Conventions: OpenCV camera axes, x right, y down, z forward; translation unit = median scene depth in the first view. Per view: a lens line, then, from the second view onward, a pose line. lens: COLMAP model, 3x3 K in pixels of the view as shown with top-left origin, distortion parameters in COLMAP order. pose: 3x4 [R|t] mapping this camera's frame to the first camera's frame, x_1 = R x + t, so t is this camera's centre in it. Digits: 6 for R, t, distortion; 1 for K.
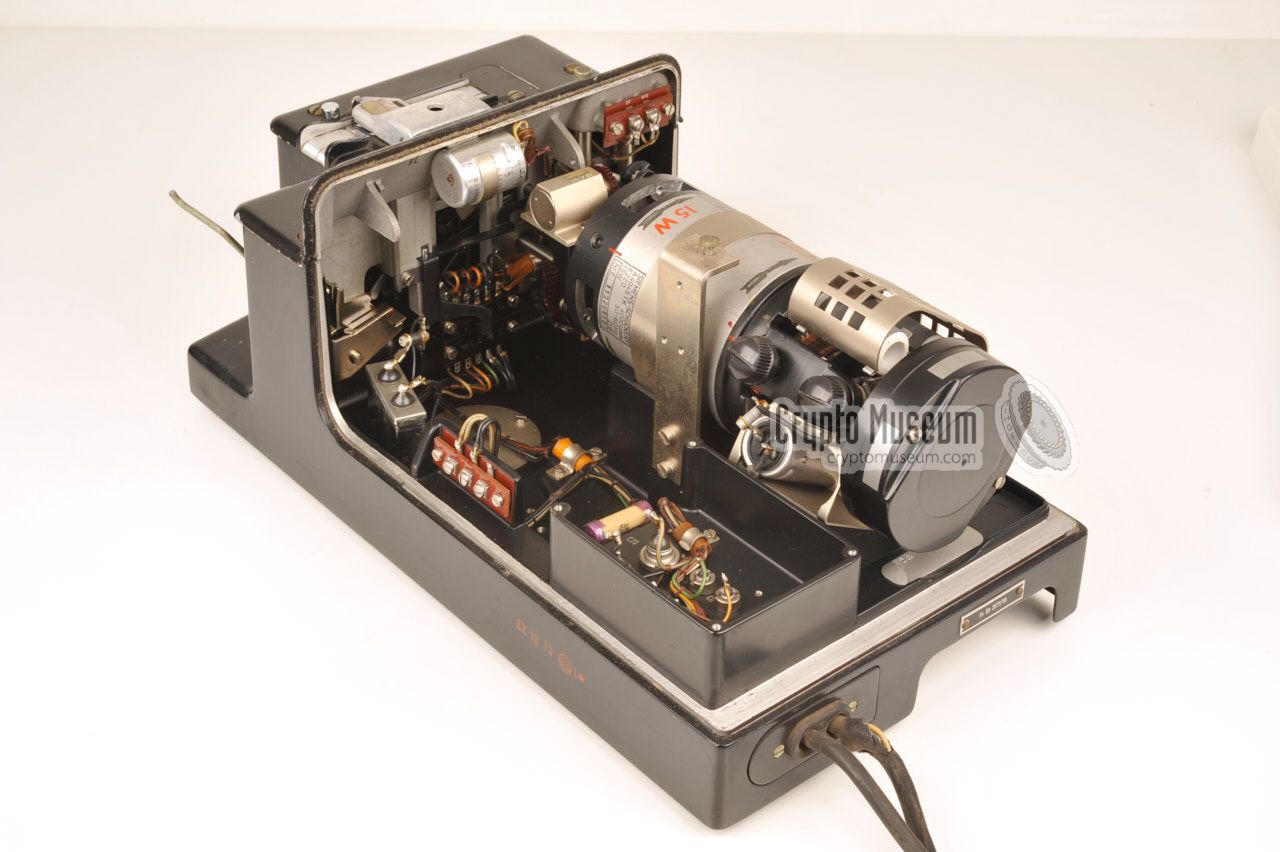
lens RADIAL K [[2227.2, 0, 640.0], [0, 2227.2, 426.0], [0, 0, 1]] dist [-0.001300, -0.076333]
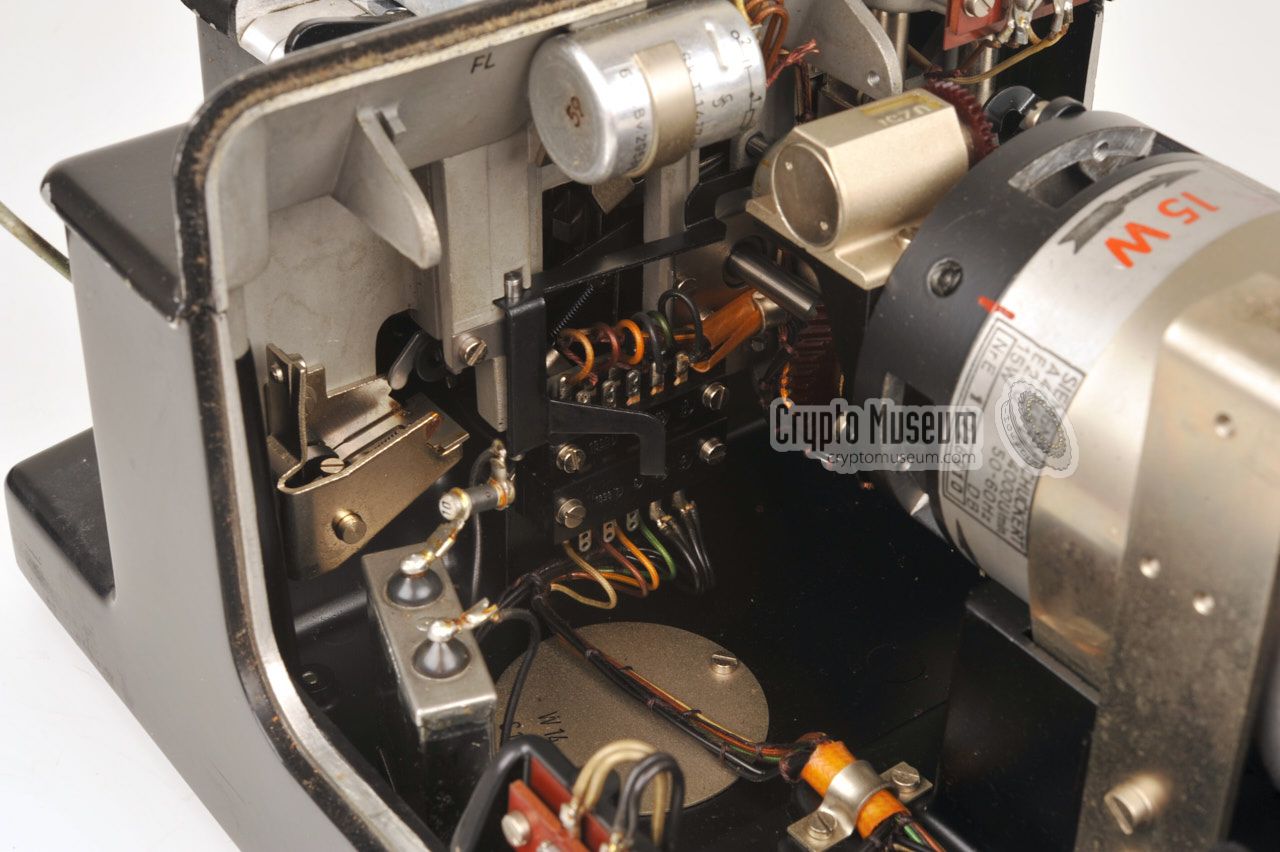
lens RADIAL K [[2227.2, 0, 640.0], [0, 2227.2, 426.0], [0, 0, 1]] dist [-0.001300, -0.076333]
pose [[0.997136, 0.030684, -0.069125, -0.043539], [-0.030054, 0.999497, 0.010131, -0.057952], [0.069401, -0.008025, 0.997557, 0.592973]]
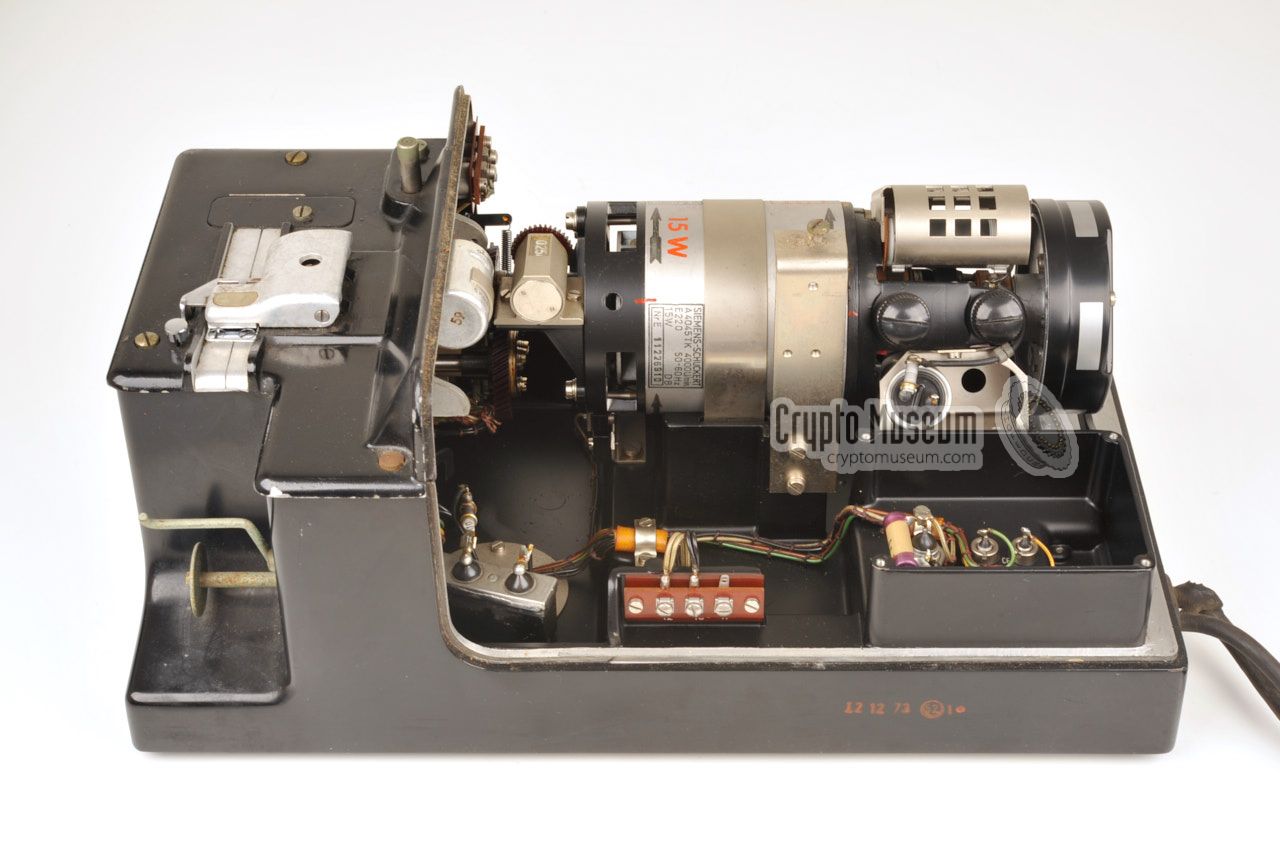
lens RADIAL K [[2227.2, 0, 640.0], [0, 2227.2, 426.0], [0, 0, 1]] dist [-0.001300, -0.076333]
pose [[0.654986, -0.491994, 0.573529, -0.514735], [0.450181, 0.863664, 0.226763, -0.225392], [-0.606902, 0.109665, 0.787174, 0.313996]]
